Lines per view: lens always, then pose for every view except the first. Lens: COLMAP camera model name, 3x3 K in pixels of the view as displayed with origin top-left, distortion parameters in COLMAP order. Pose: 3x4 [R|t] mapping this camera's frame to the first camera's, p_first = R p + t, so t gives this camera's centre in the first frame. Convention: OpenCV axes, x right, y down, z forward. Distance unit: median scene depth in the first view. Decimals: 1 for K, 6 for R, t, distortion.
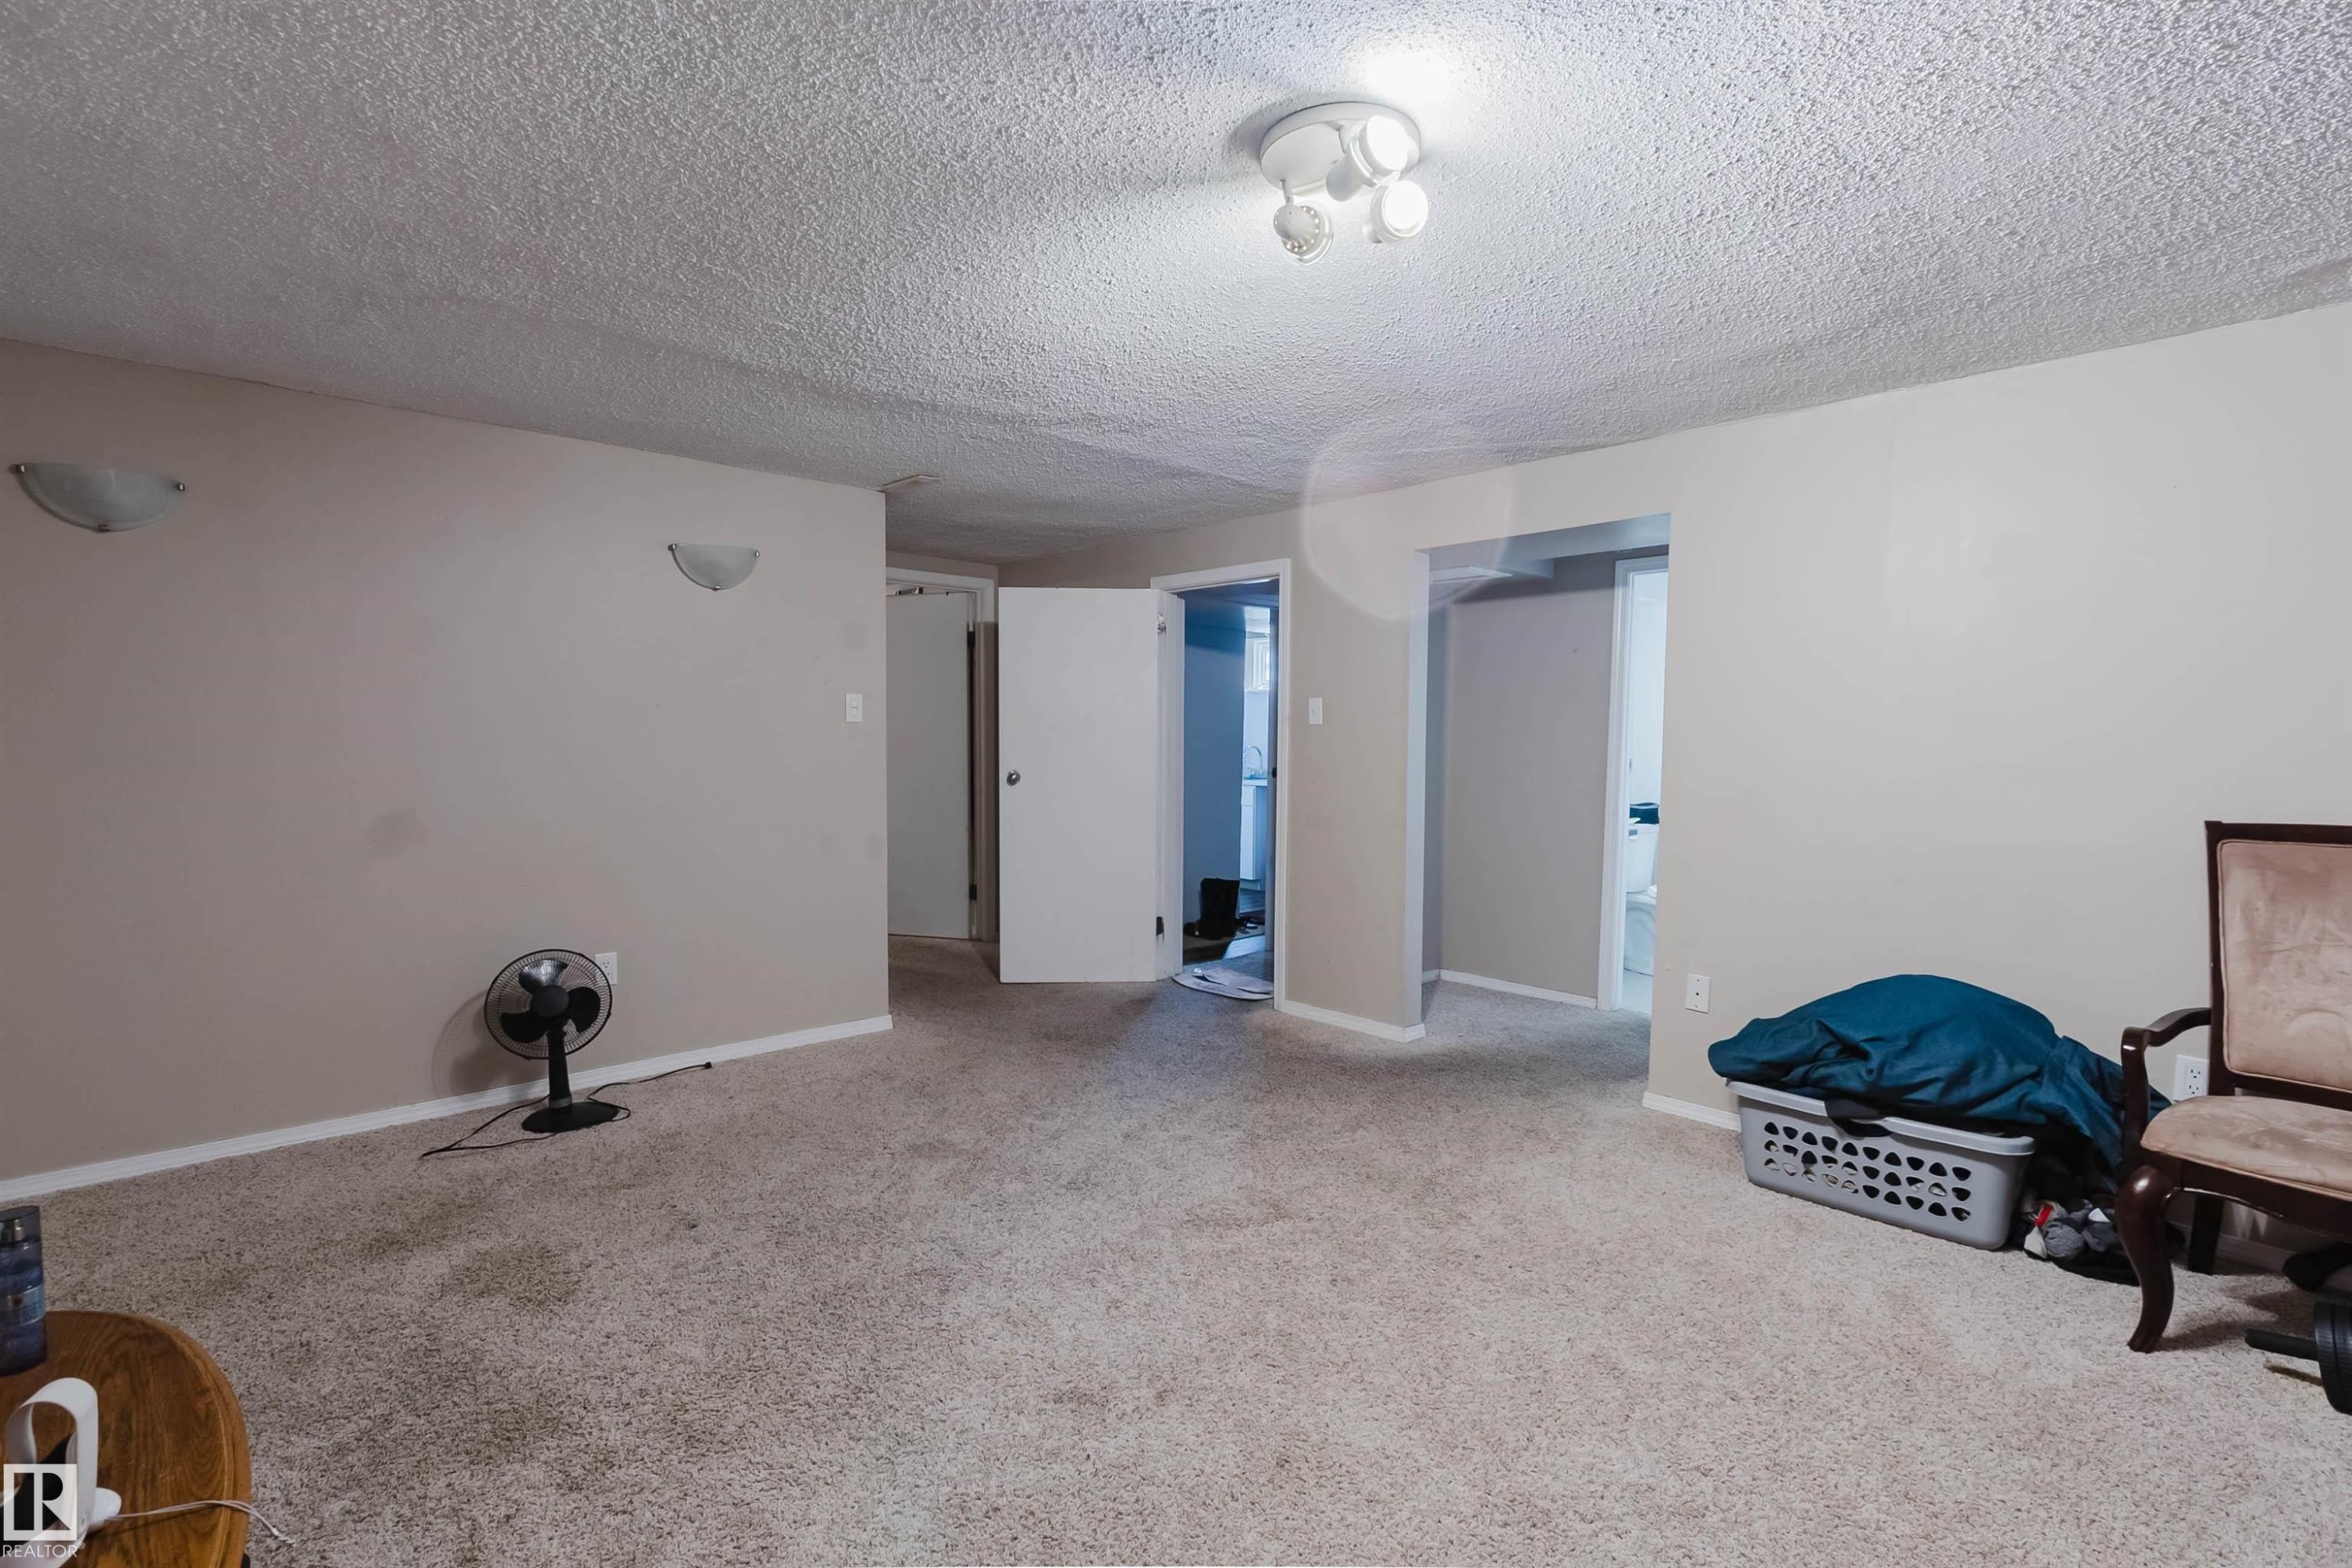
lens RADIAL K [[1090.6, 0, 1165.4], [0, 1090.6, 781.2], [0, 0, 1]] dist [0.000844, 0.000000]
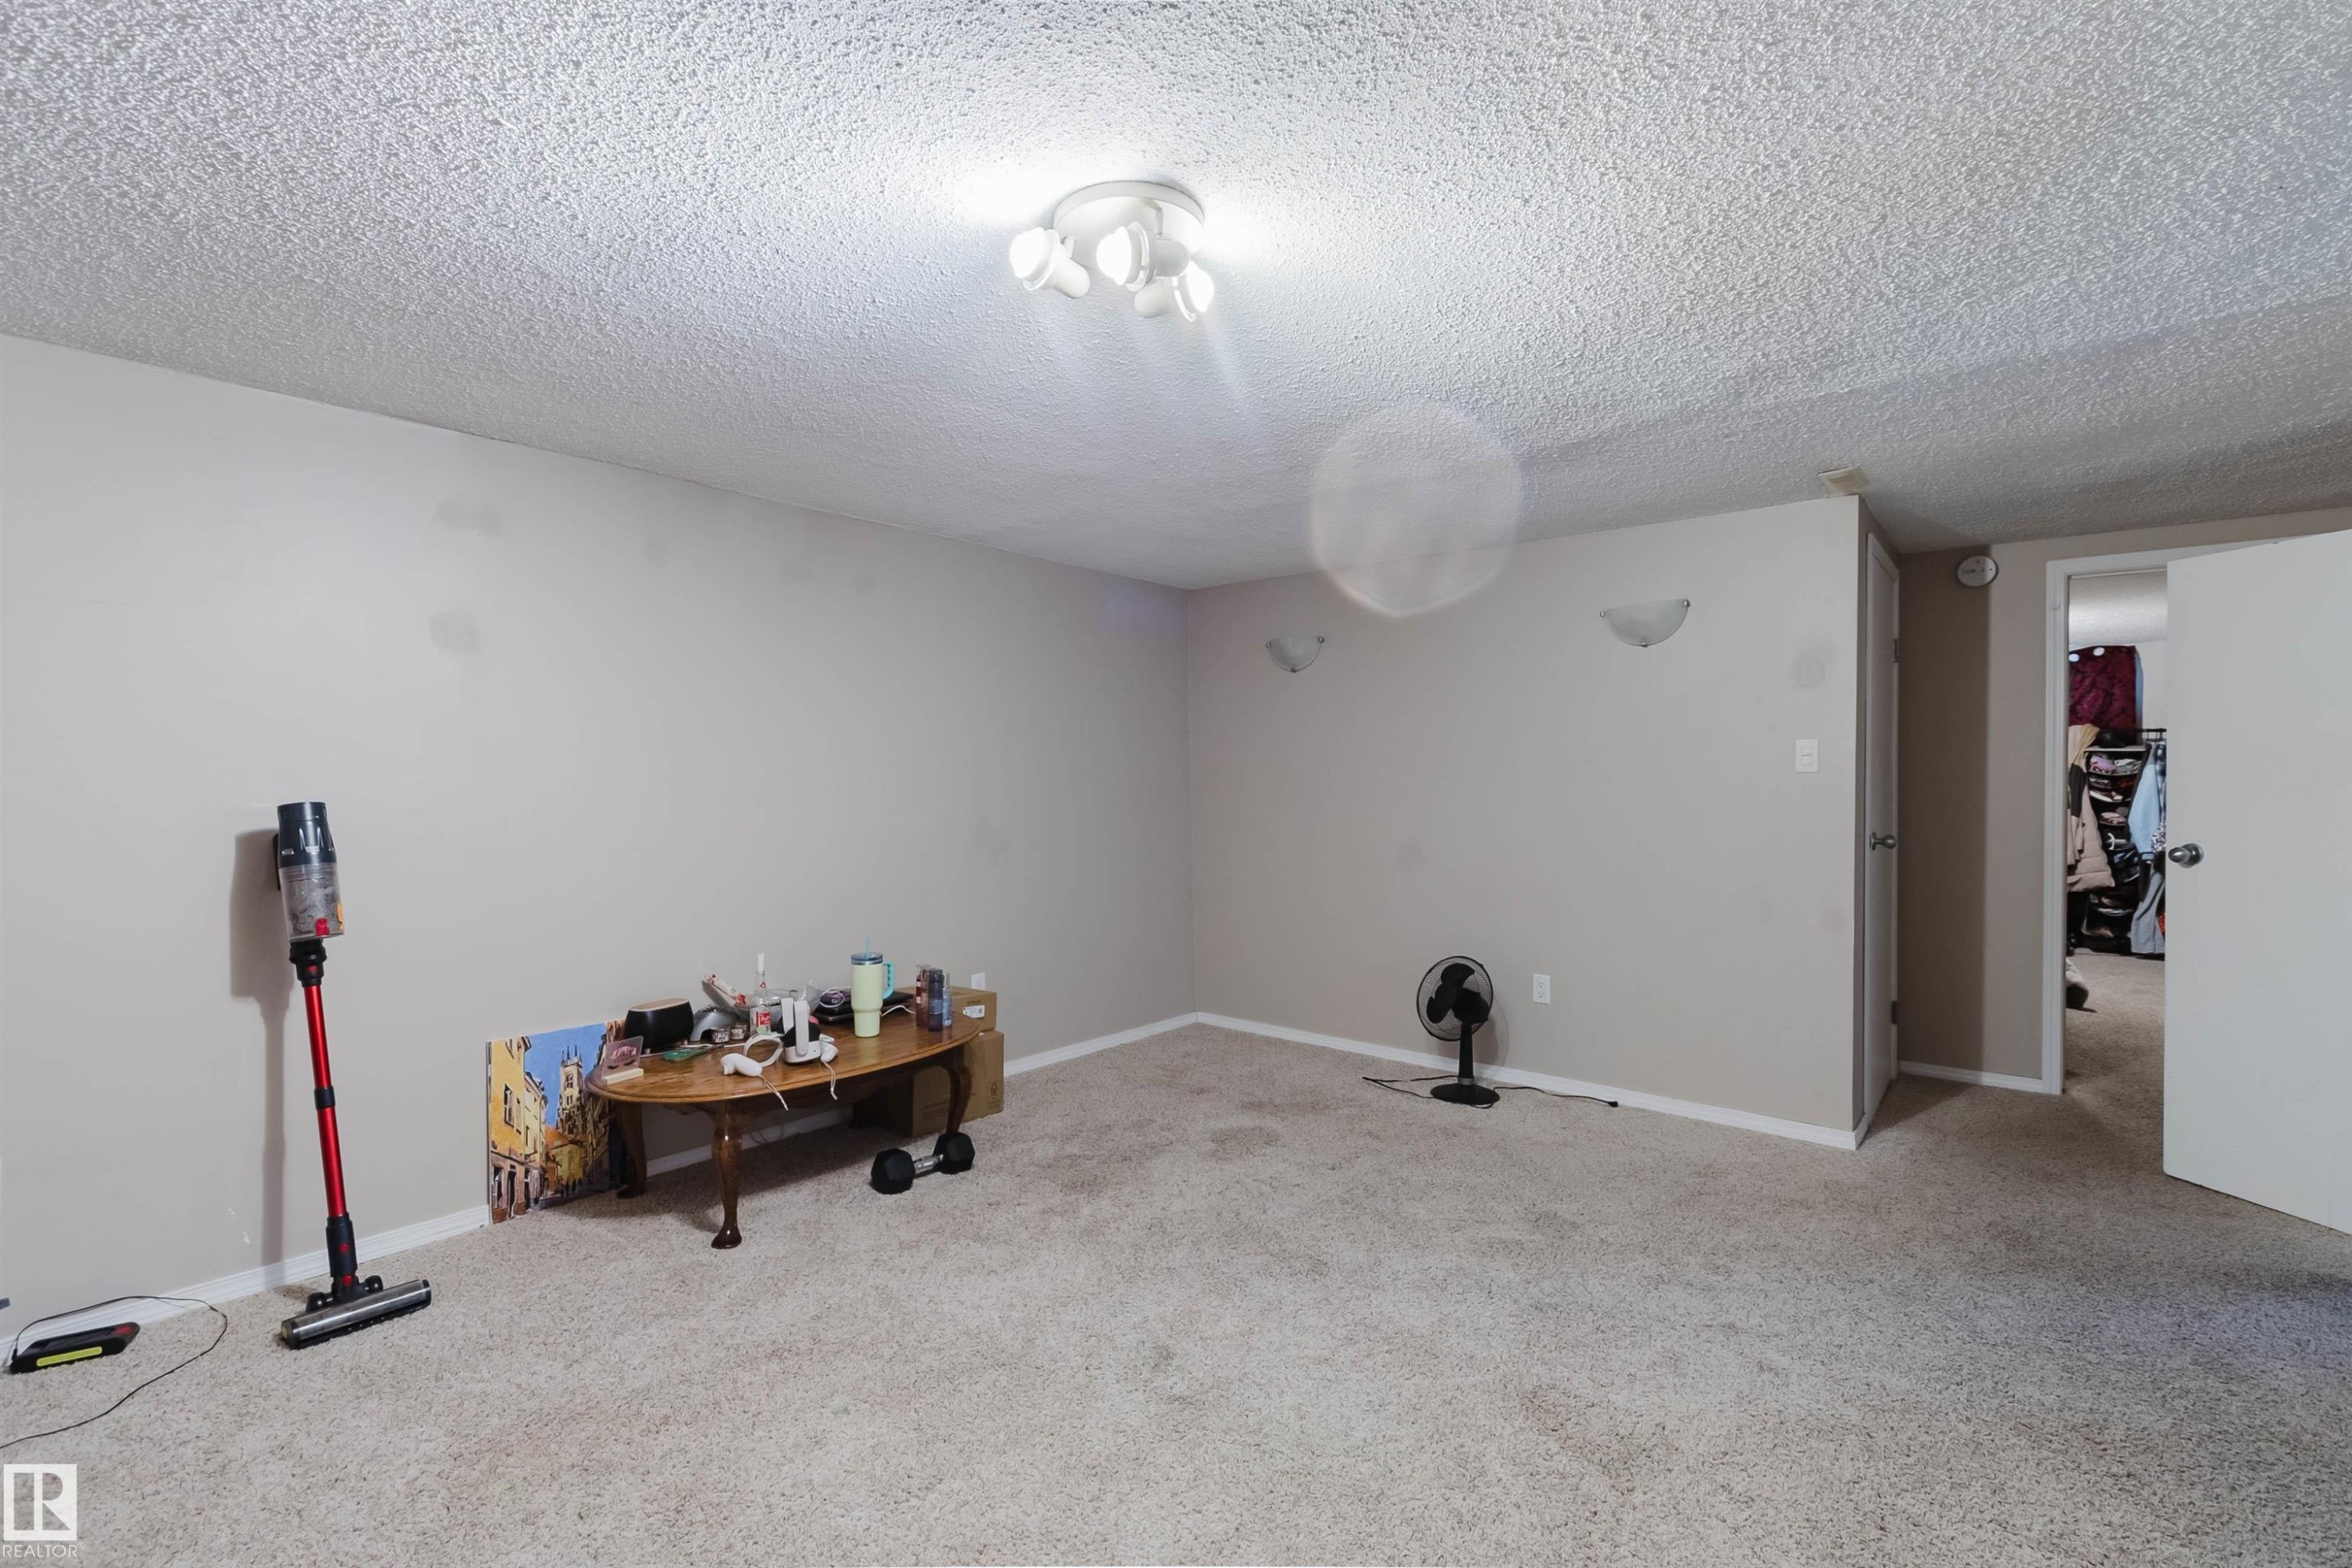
lens RADIAL K [[1090.6, 0, 1165.4], [0, 1090.6, 781.2], [0, 0, 1]] dist [0.000844, 0.000000]
pose [[0.103937, -0.003643, -0.994577, 0.671850], [-0.043091, 0.999038, -0.008163, -0.024004], [0.993650, 0.043706, 0.103680, 0.530700]]
